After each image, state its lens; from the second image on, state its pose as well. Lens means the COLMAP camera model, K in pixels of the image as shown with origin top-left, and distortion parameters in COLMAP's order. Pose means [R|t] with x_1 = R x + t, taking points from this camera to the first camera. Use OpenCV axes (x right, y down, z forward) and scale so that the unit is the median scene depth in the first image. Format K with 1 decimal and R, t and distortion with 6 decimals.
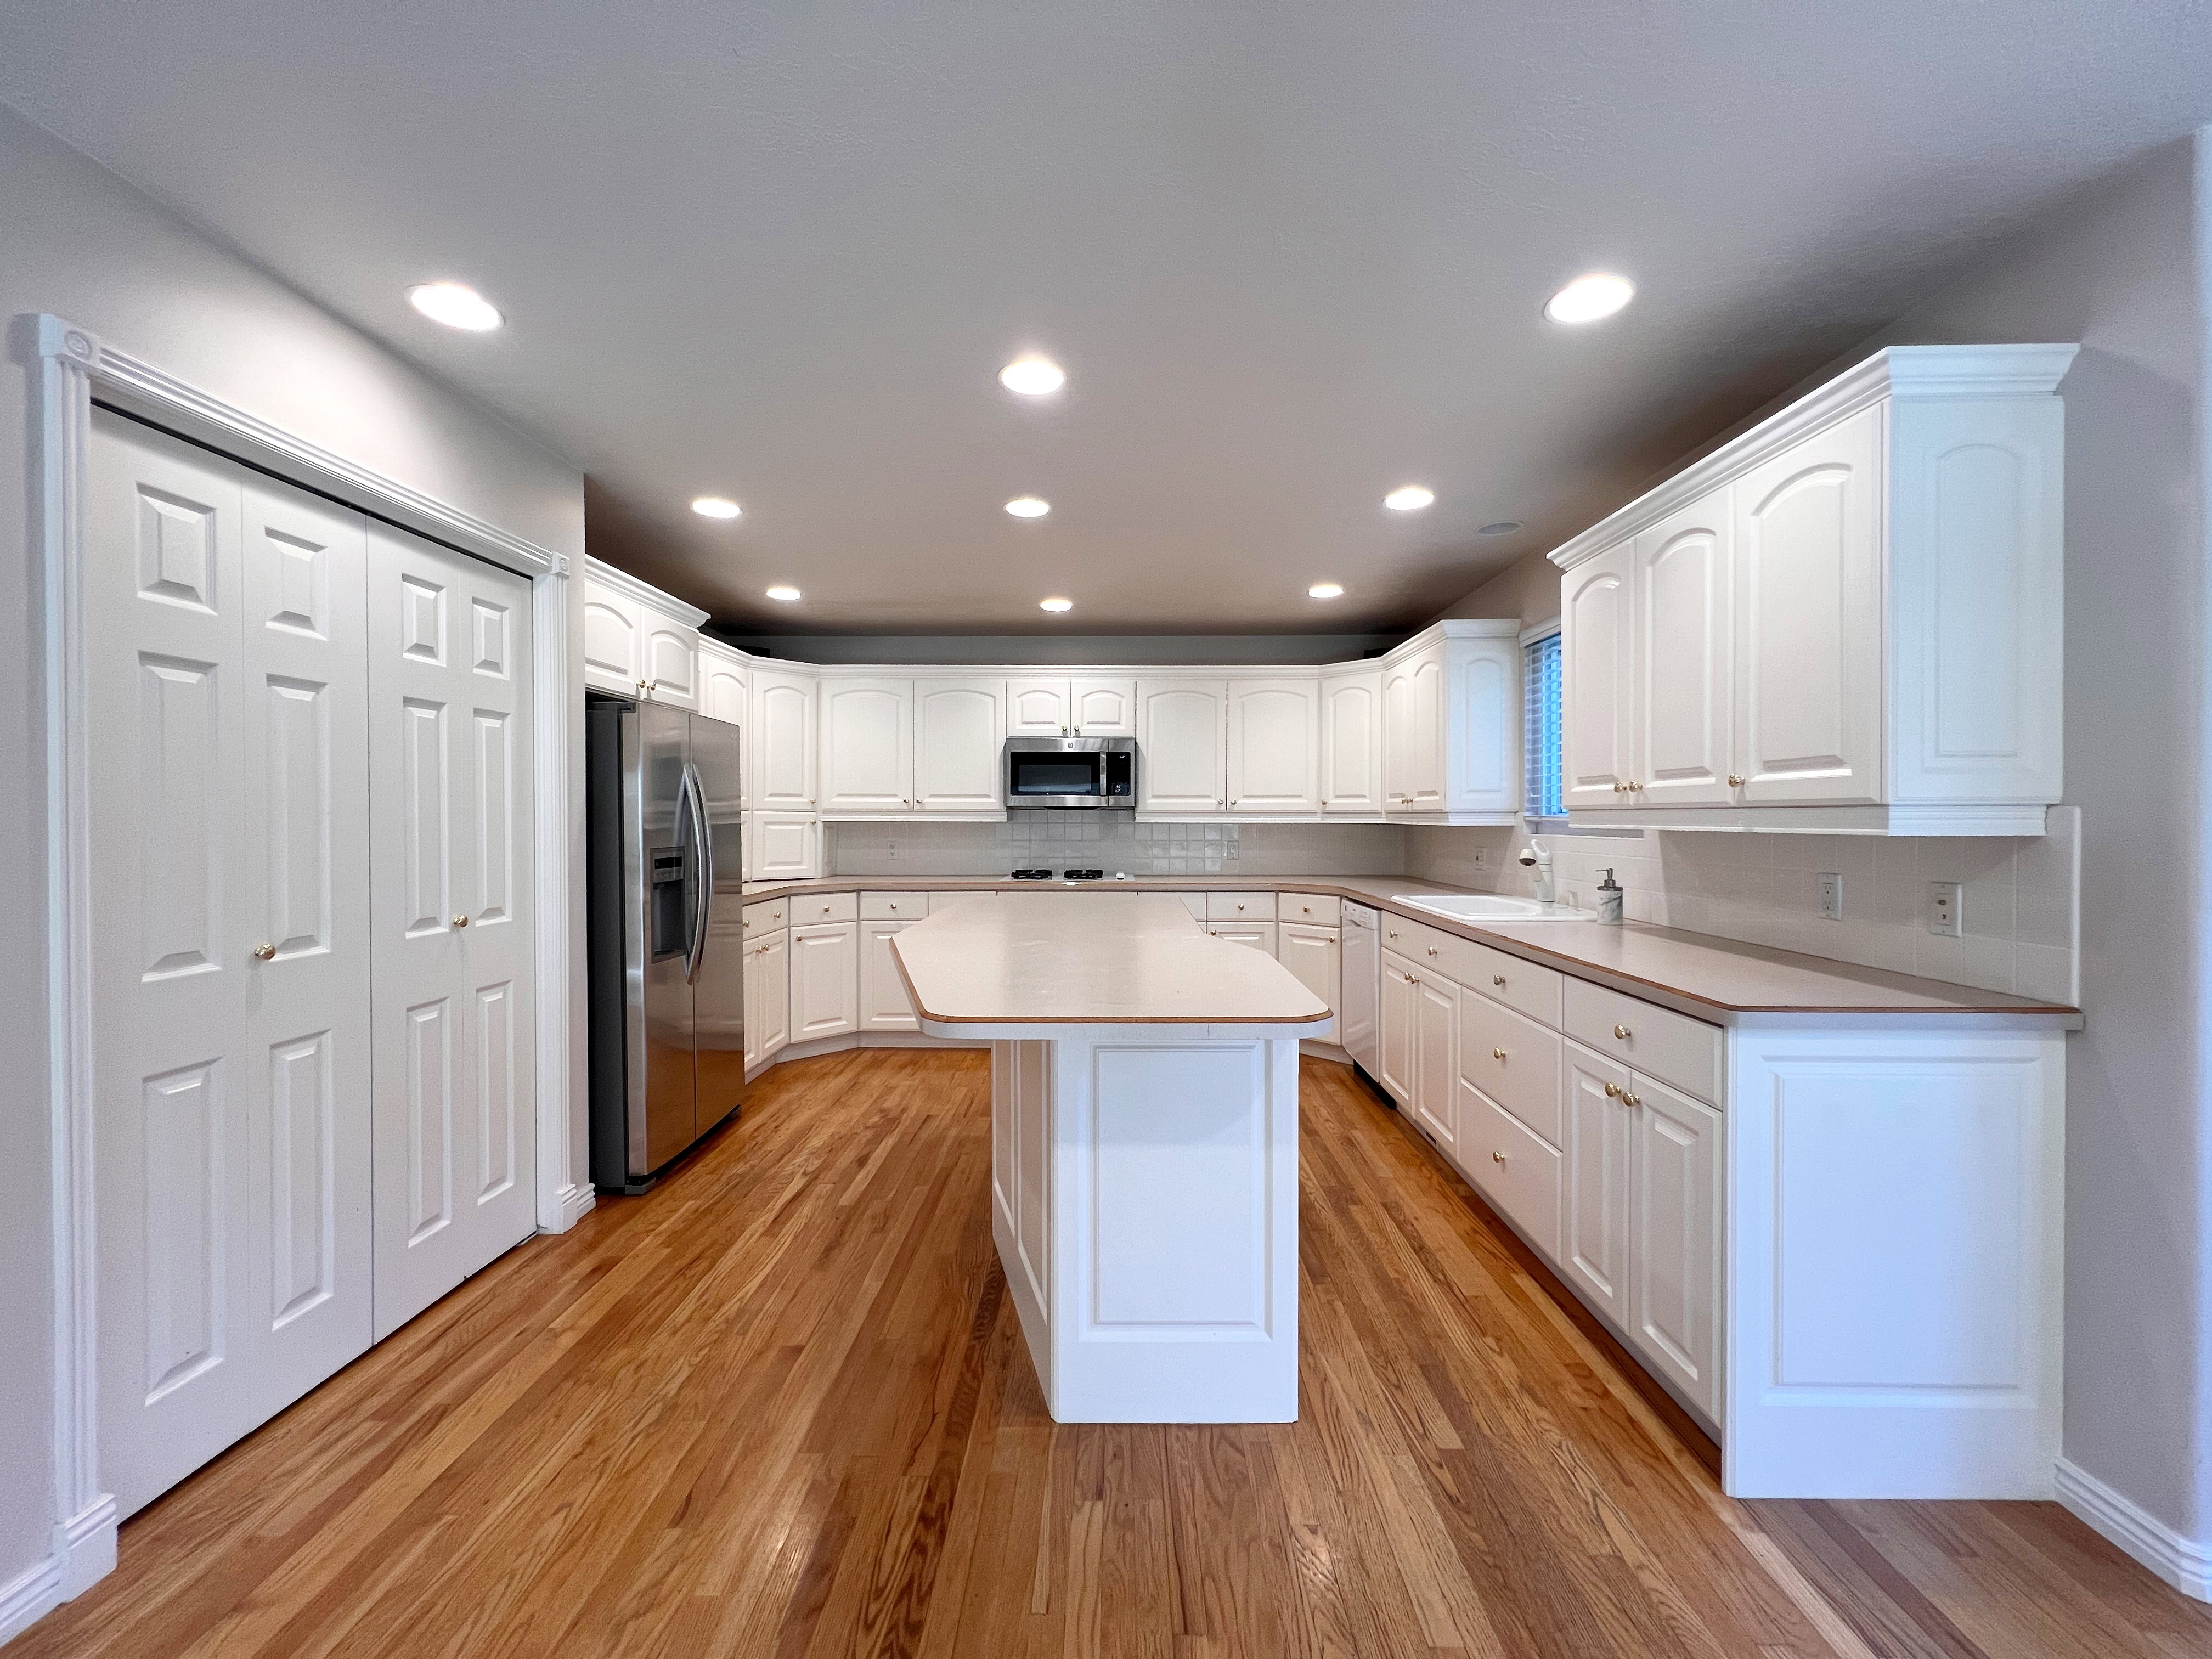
lens RADIAL K [[883.4, 0, 1106.5], [0, 883.4, 822.8], [0, 0, 1]] dist [0.000116, 0.000400]
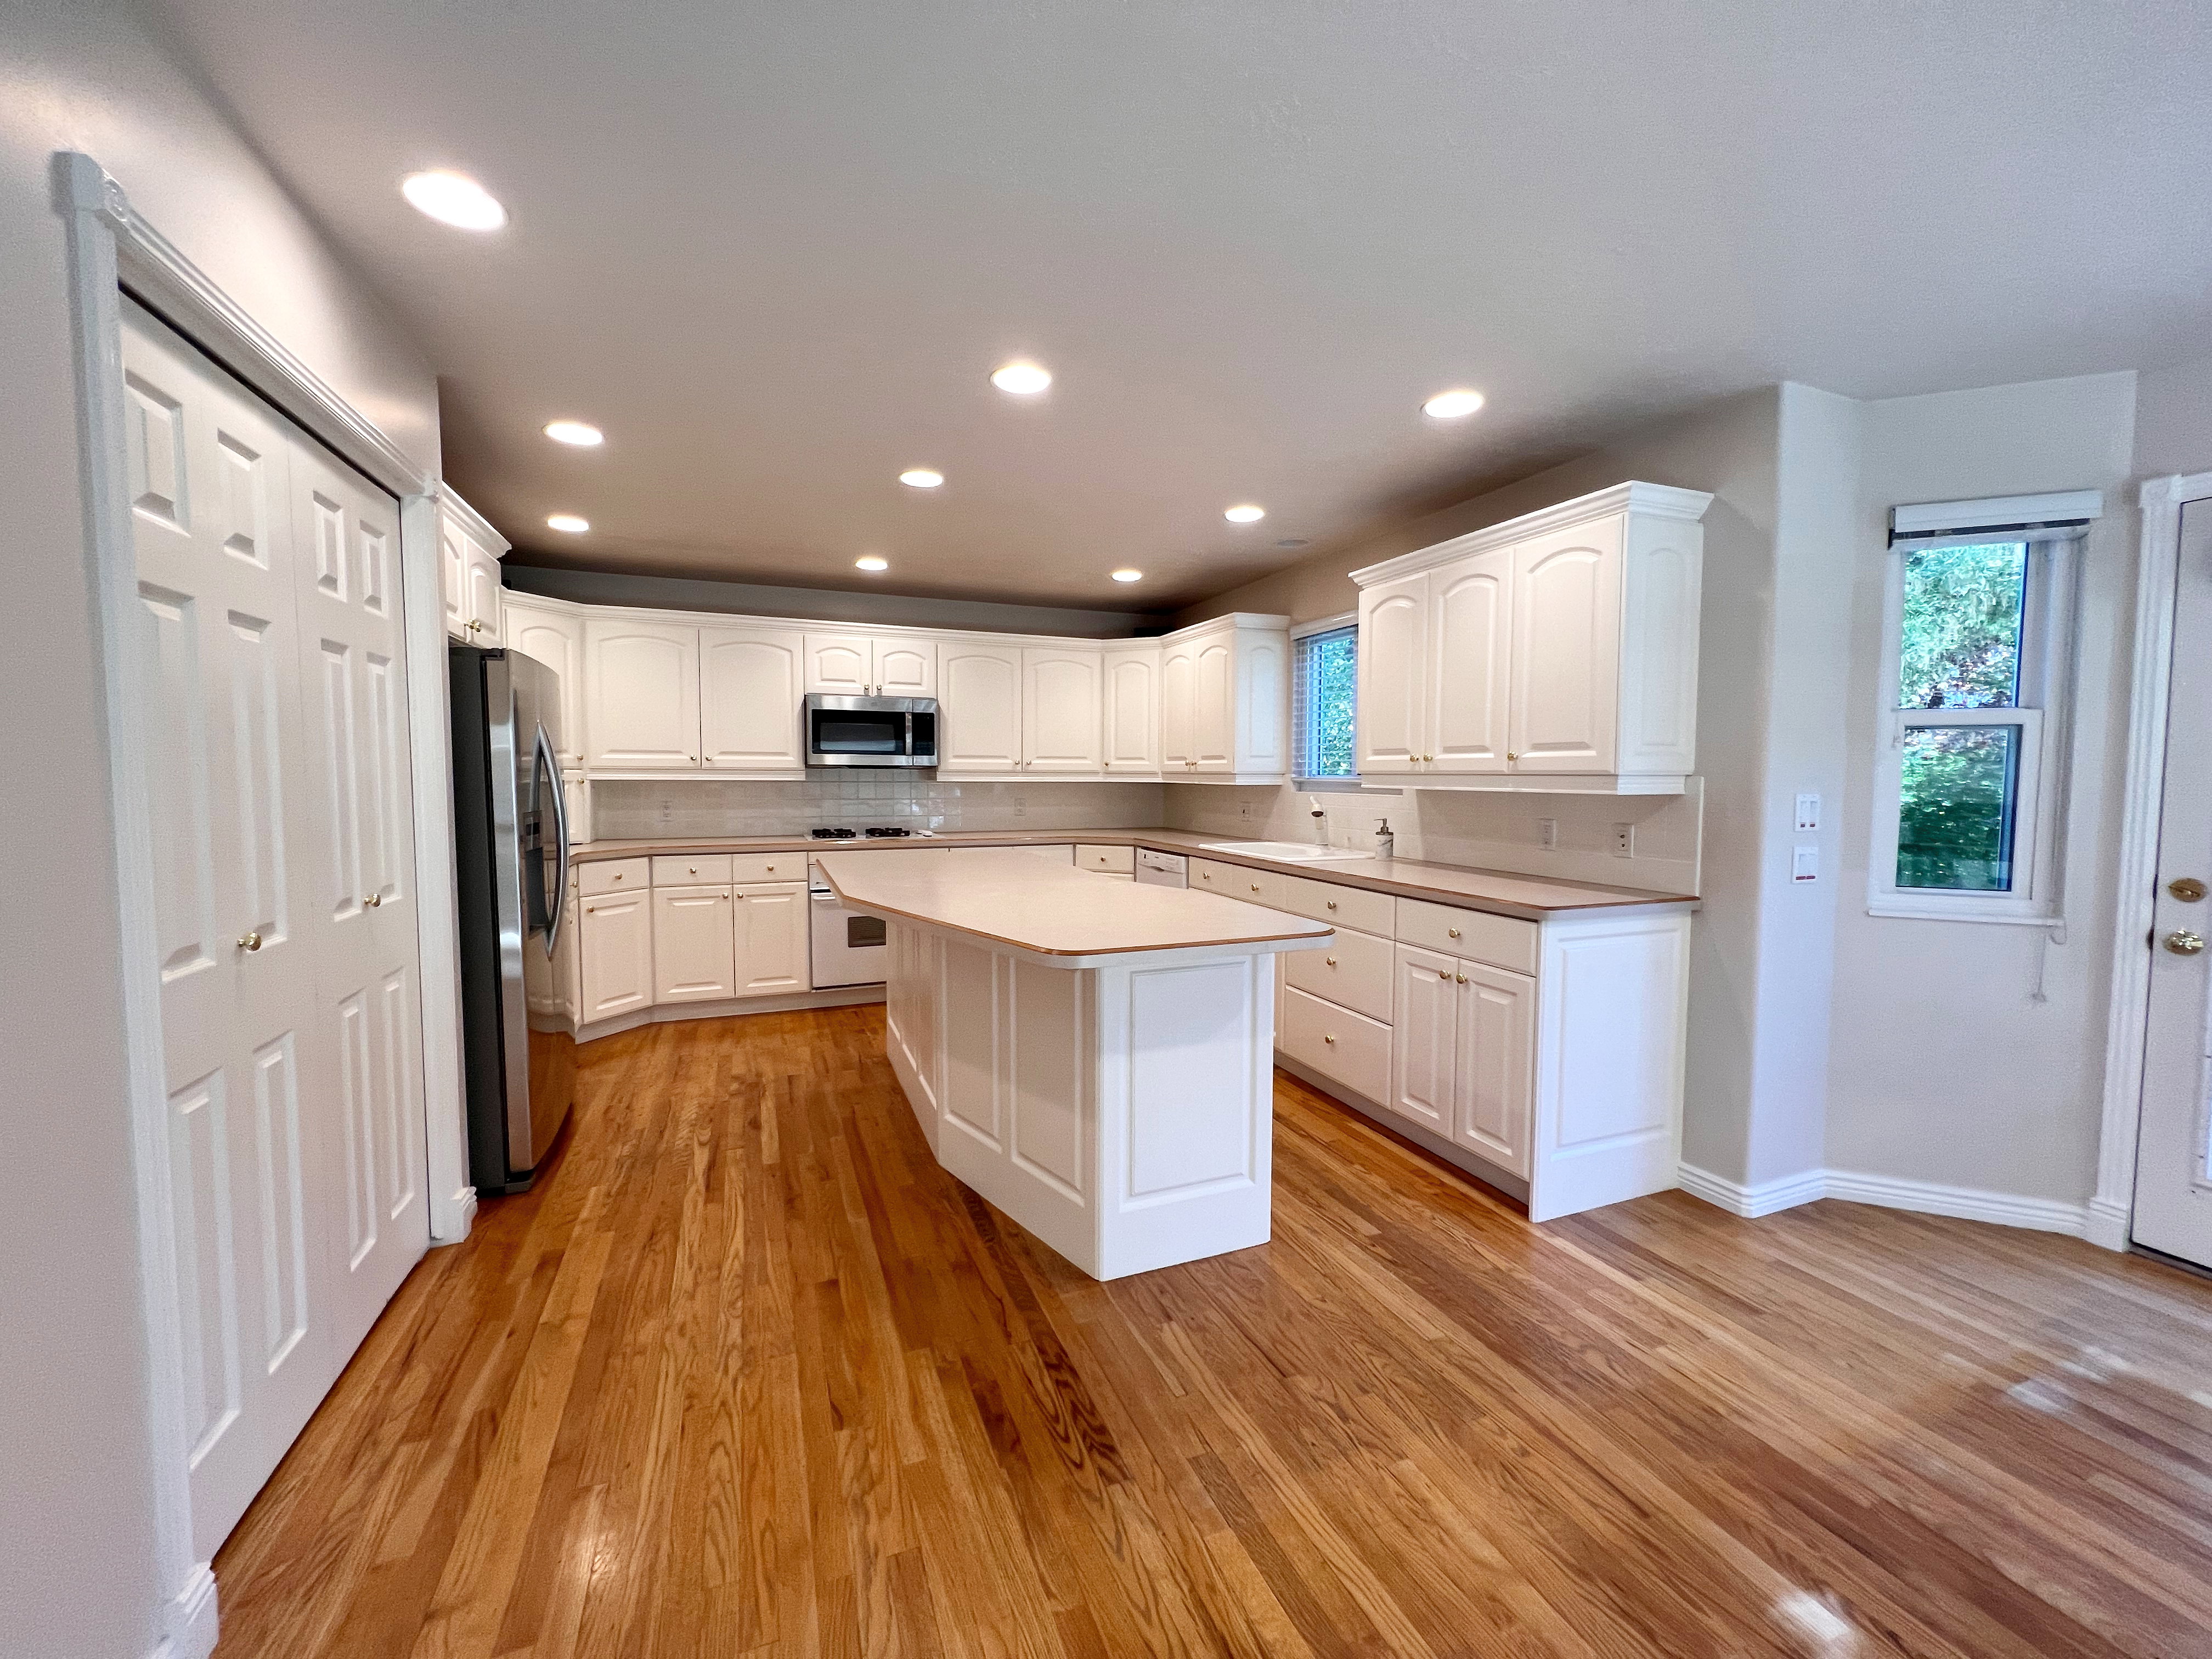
lens RADIAL K [[883.4, 0, 1105.3], [0, 883.4, 822.5], [0, 0, 1]] dist [0.000116, 0.000400]
pose [[0.922705, -0.017701, 0.385100, -0.473555], [-0.001744, 0.998743, 0.050088, -0.011084], [-0.385503, -0.046888, 0.921515, -0.084471]]
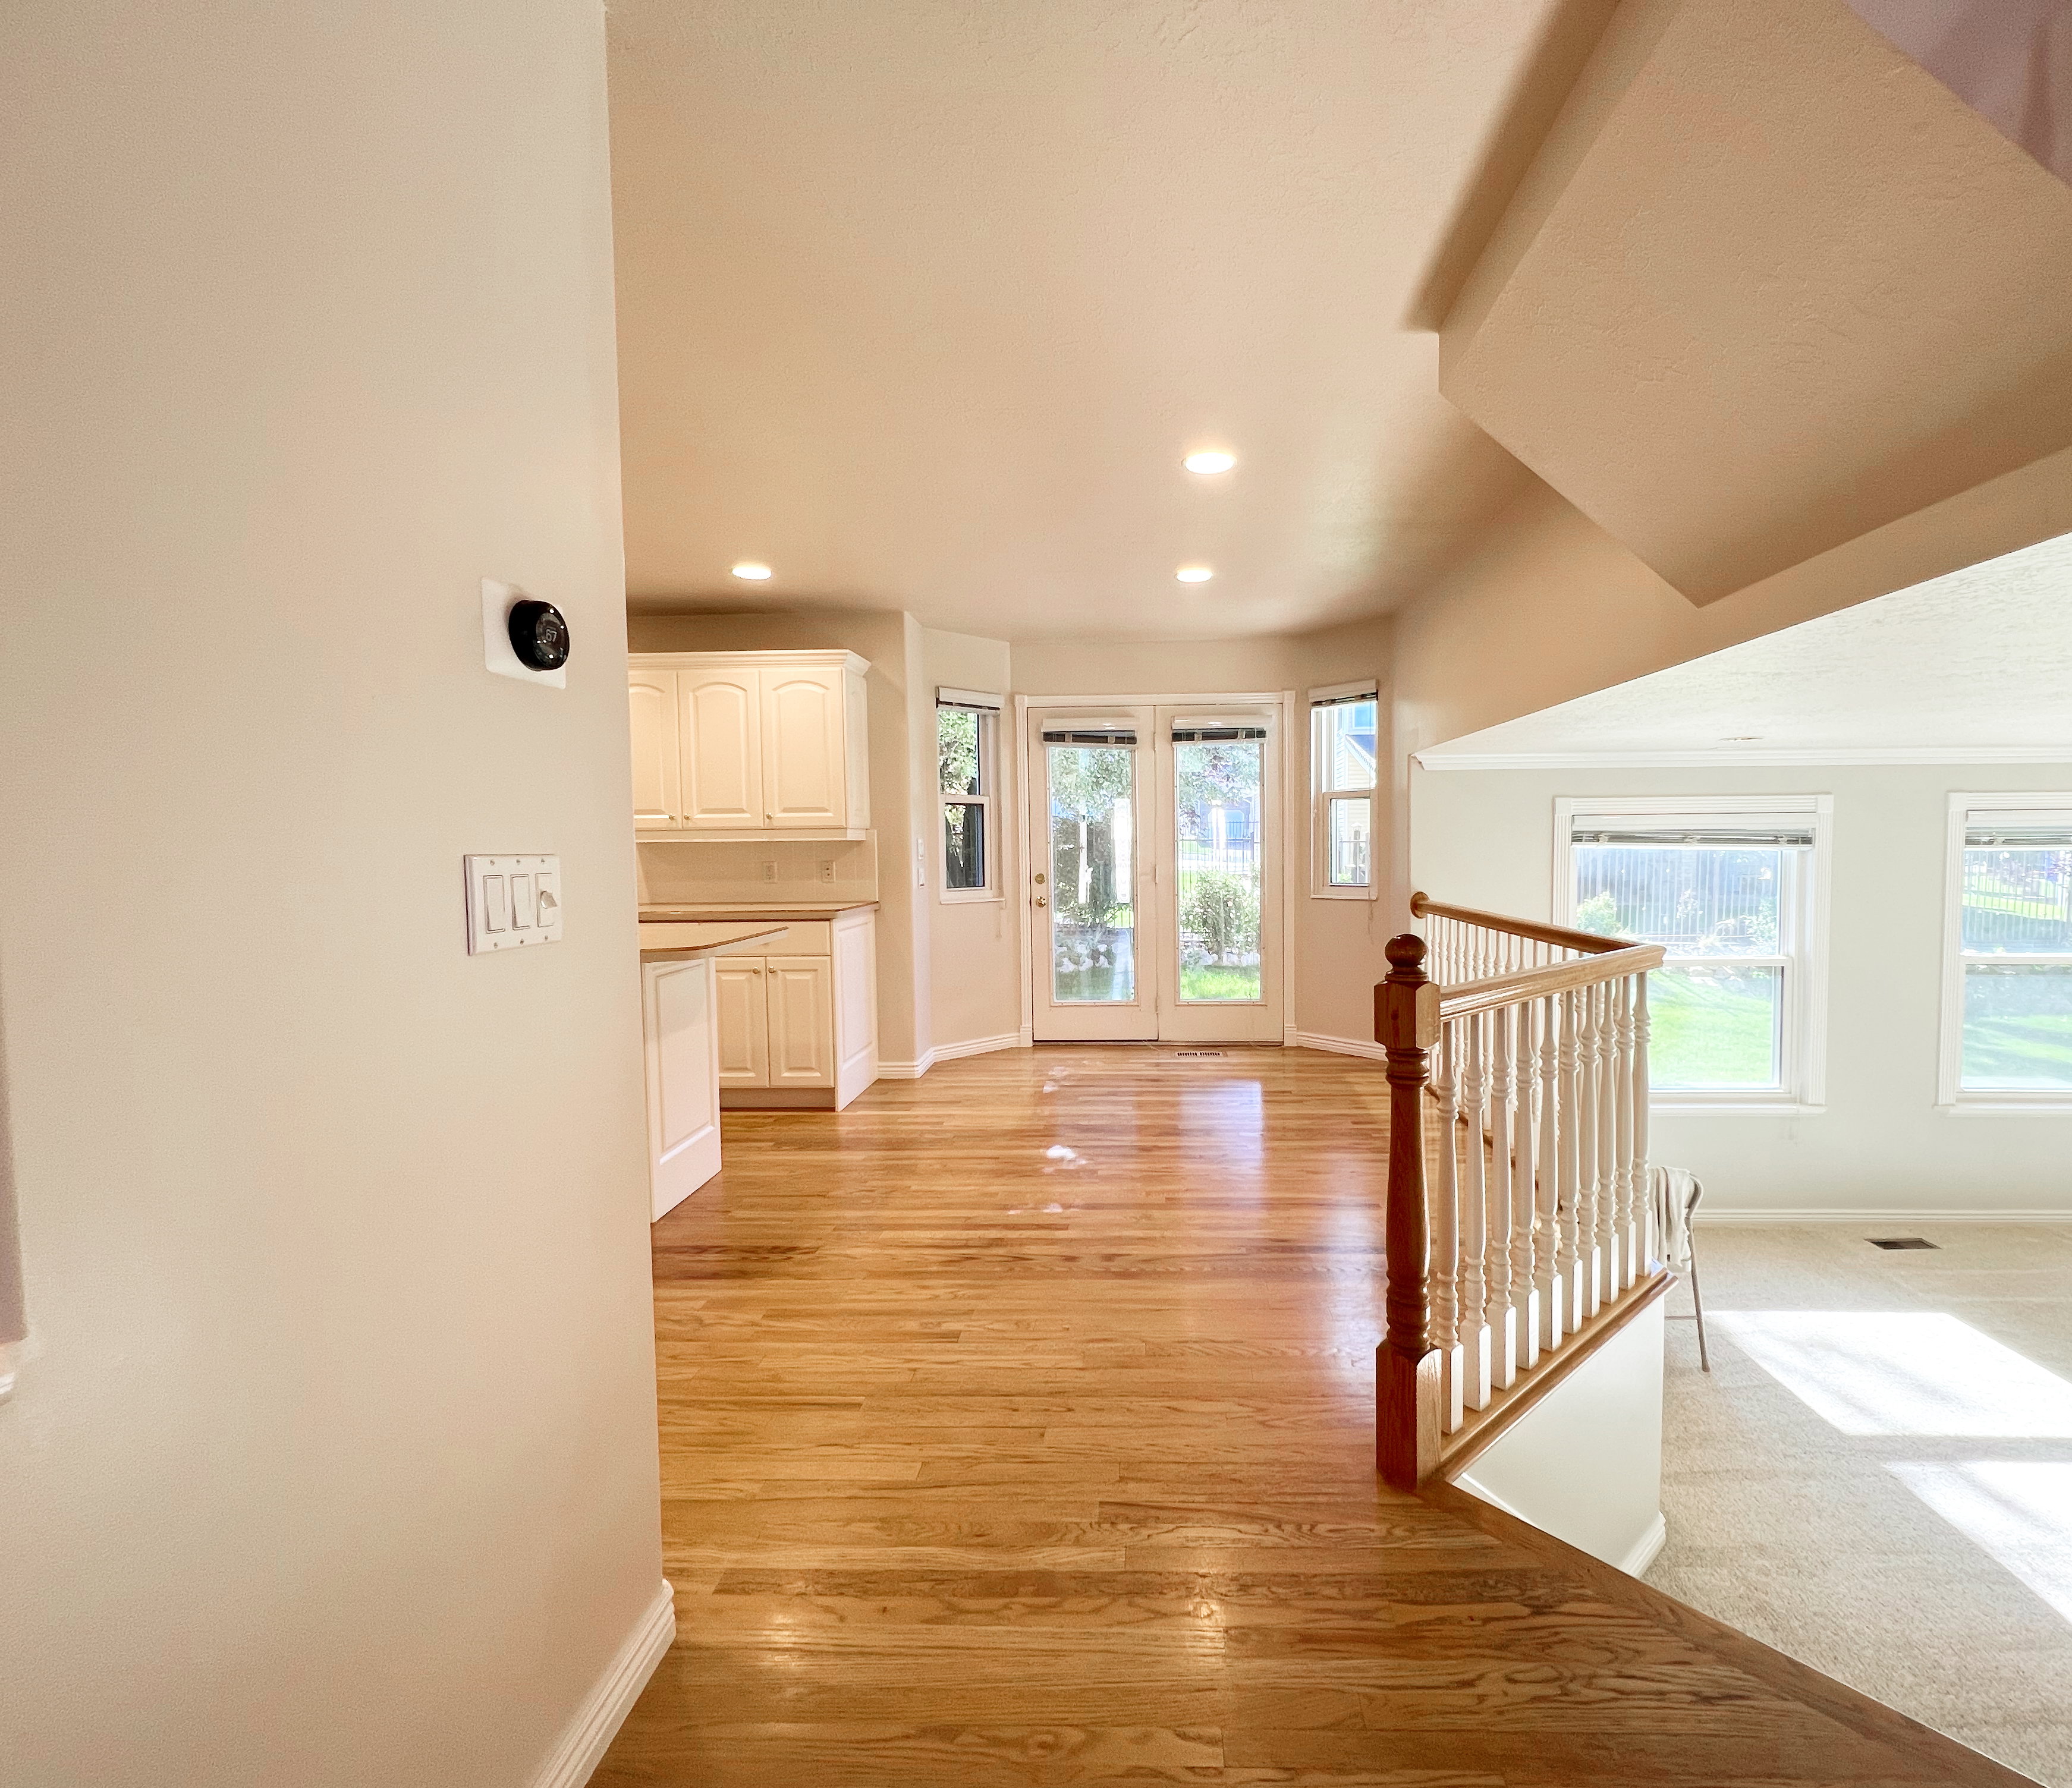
lens RADIAL K [[956.6, 0, 1124.8], [0, 956.6, 896.1], [0, 0, 1]] dist [-0.000178, 0.000006]
pose [[0.016200, -0.056968, 0.998245, -1.562818], [0.017110, 0.998245, 0.056690, 0.027492], [-0.999722, 0.016161, 0.017146, 0.132296]]
